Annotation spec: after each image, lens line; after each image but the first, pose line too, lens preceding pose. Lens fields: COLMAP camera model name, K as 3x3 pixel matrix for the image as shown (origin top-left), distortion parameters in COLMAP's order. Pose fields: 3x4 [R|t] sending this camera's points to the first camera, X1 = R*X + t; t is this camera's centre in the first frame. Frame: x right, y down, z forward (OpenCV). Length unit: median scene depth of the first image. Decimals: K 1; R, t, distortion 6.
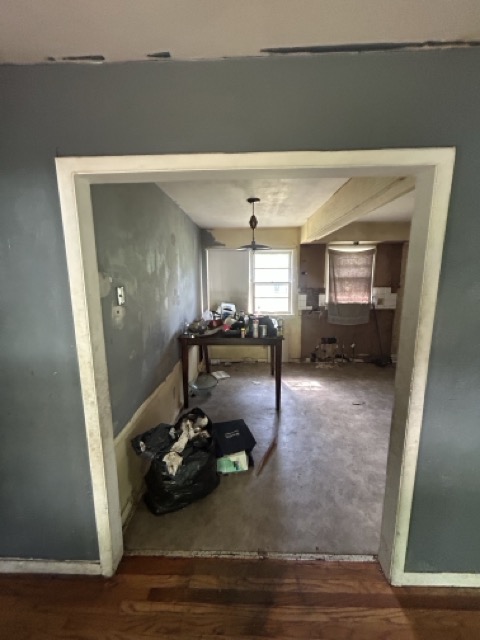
lens RADIAL K [[260.0, 0, 242.8], [0, 260.0, 319.9], [0, 0, 1]] dist [0.000442, 0.000043]
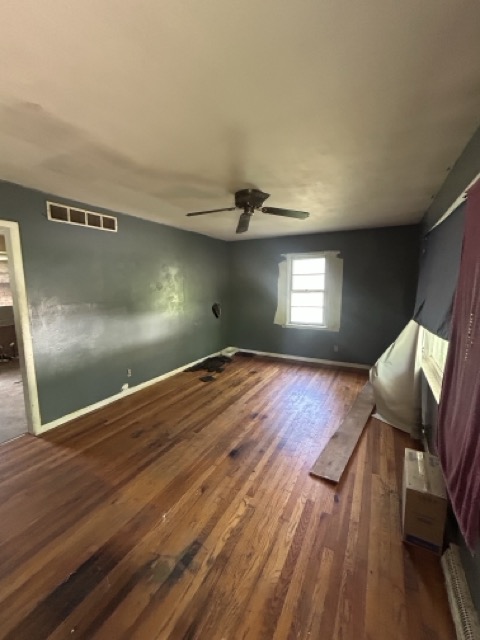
lens RADIAL K [[260.0, 0, 241.5], [0, 260.0, 318.9], [0, 0, 1]] dist [0.000442, 0.000043]
pose [[0.453310, -0.116822, 0.883664, -0.127456], [0.153917, 0.986741, 0.051492, 0.110565], [-0.877963, 0.112669, 0.465281, -0.498001]]
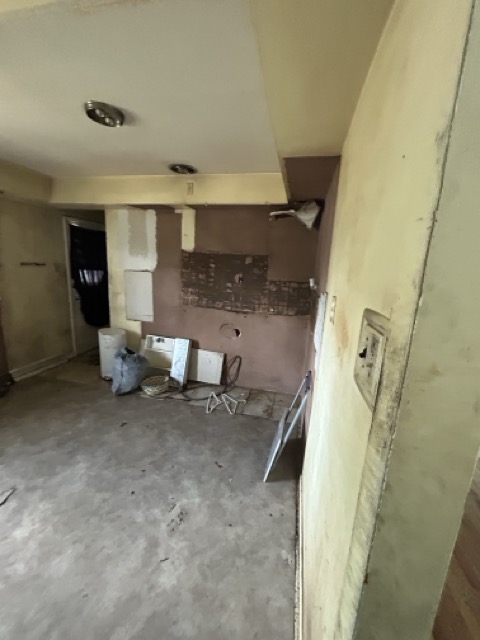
lens RADIAL K [[260.0, 0, 240.0], [0, 260.0, 319.4], [0, 0, 1]] dist [0.000442, 0.000043]
pose [[0.194055, -0.183431, 0.963689, 0.101544], [0.113949, 0.979928, 0.163576, -0.043848], [-0.974350, 0.078069, 0.211062, 0.377468]]
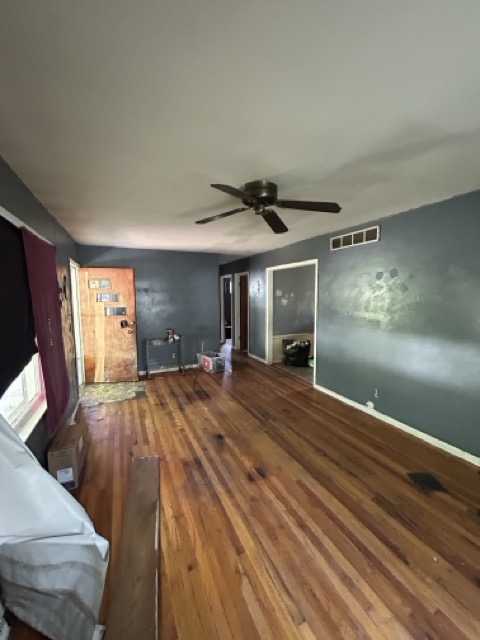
lens RADIAL K [[260.0, 0, 241.9], [0, 260.0, 320.2], [0, 0, 1]] dist [0.000442, 0.000043]
pose [[0.450347, 0.097590, -0.887504, 1.078989], [-0.142677, 0.989101, 0.036363, 0.082291], [0.881380, 0.110250, 0.459363, -0.484641]]
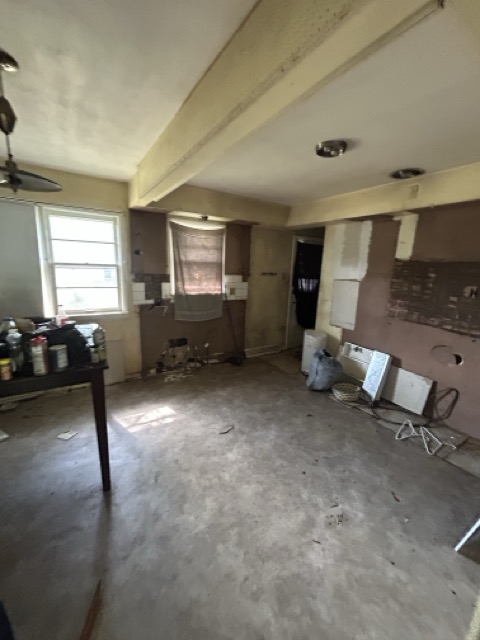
lens RADIAL K [[260.0, 0, 241.1], [0, 260.0, 319.6], [0, 0, 1]] dist [0.000442, 0.000043]
pose [[0.829079, -0.075864, 0.553961, 0.079336], [0.050024, 0.996844, 0.061648, -0.035793], [-0.556889, -0.023400, 0.830257, 0.325416]]
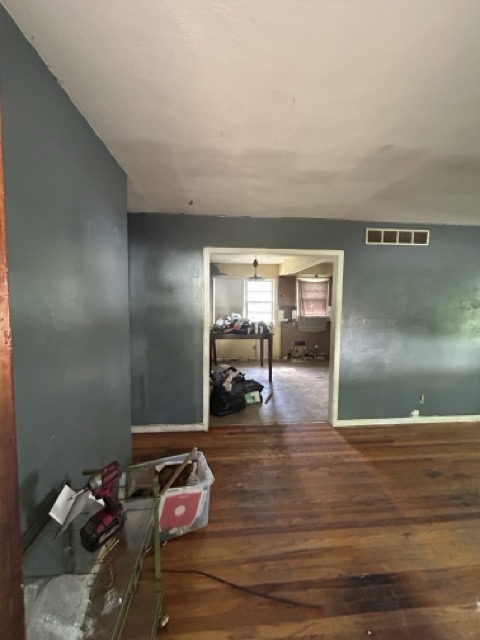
lens RADIAL K [[260.0, 0, 242.3], [0, 260.0, 318.7], [0, 0, 1]] dist [0.000442, 0.000043]
pose [[0.993099, 0.006822, 0.117081, -0.183759], [0.004768, 0.995132, -0.098434, 0.109130], [-0.117182, 0.098313, 0.988232, -0.469713]]
